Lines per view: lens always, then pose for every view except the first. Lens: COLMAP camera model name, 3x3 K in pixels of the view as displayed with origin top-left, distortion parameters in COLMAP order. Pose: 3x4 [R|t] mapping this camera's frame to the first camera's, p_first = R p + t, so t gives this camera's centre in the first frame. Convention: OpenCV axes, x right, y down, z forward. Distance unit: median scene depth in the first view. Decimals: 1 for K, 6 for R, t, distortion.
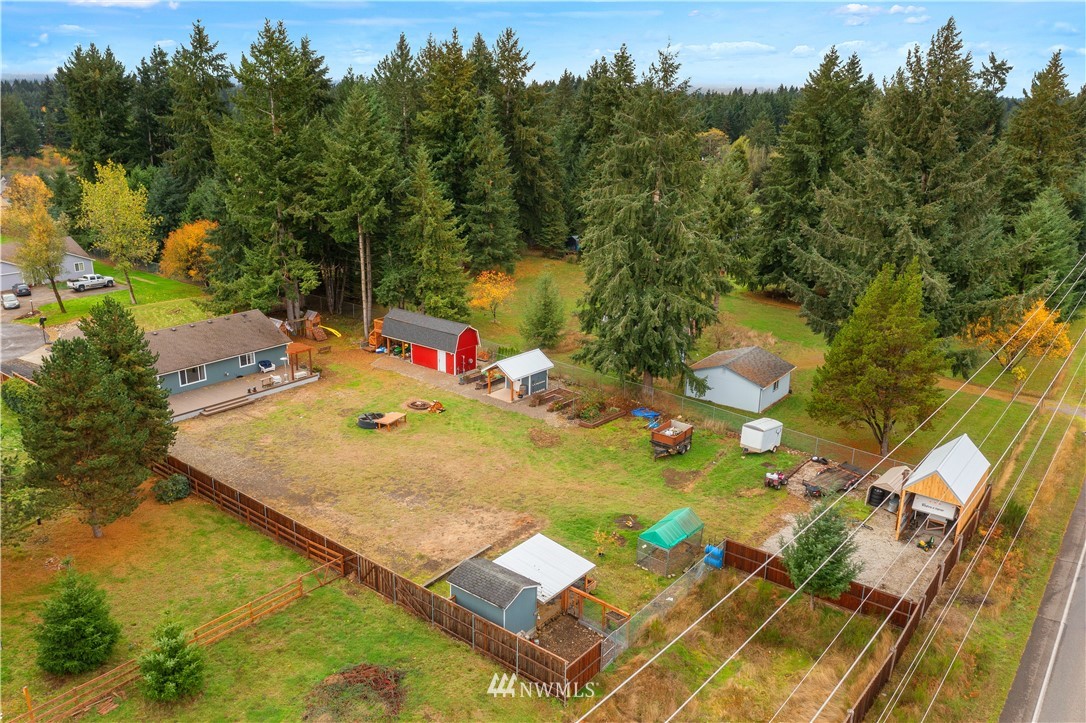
lens RADIAL K [[836.3, 0, 543.0], [0, 836.3, 361.5], [0, 0, 1]] dist [-0.004895, -0.002987]
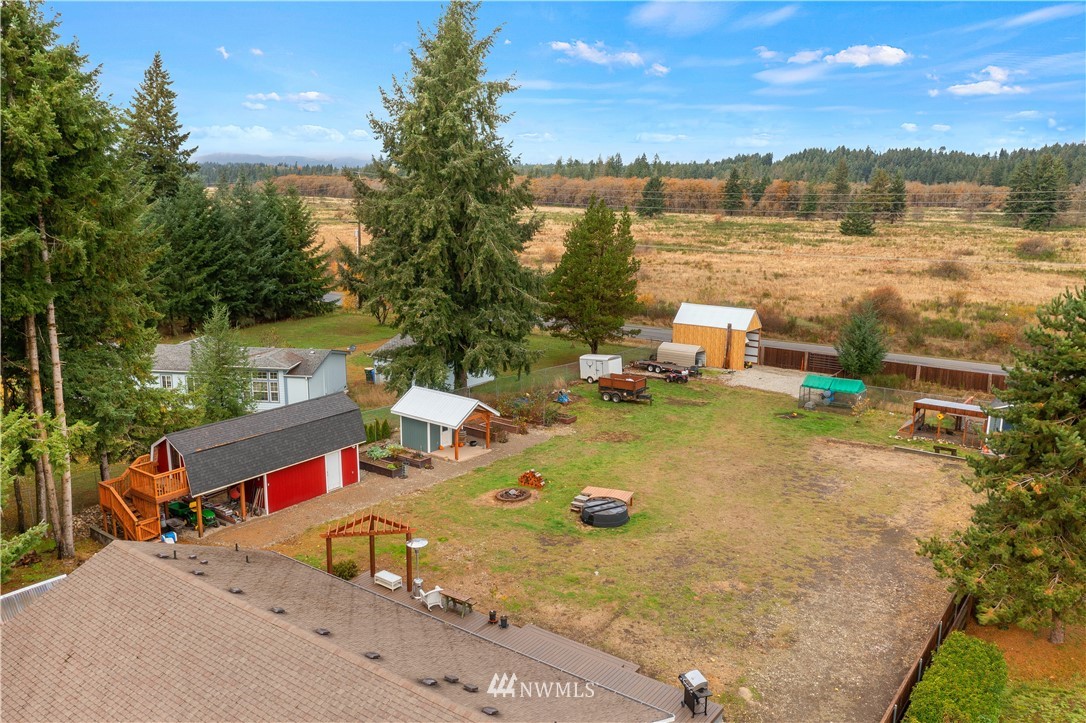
lens RADIAL K [[836.3, 0, 543.0], [0, 836.3, 361.5], [0, 0, 1]] dist [-0.004895, -0.002987]
pose [[-0.041630, -0.219055, 0.974824, -0.761726], [0.287143, 0.931886, 0.221669, -0.175957], [-0.956983, 0.289142, 0.024106, 0.993551]]
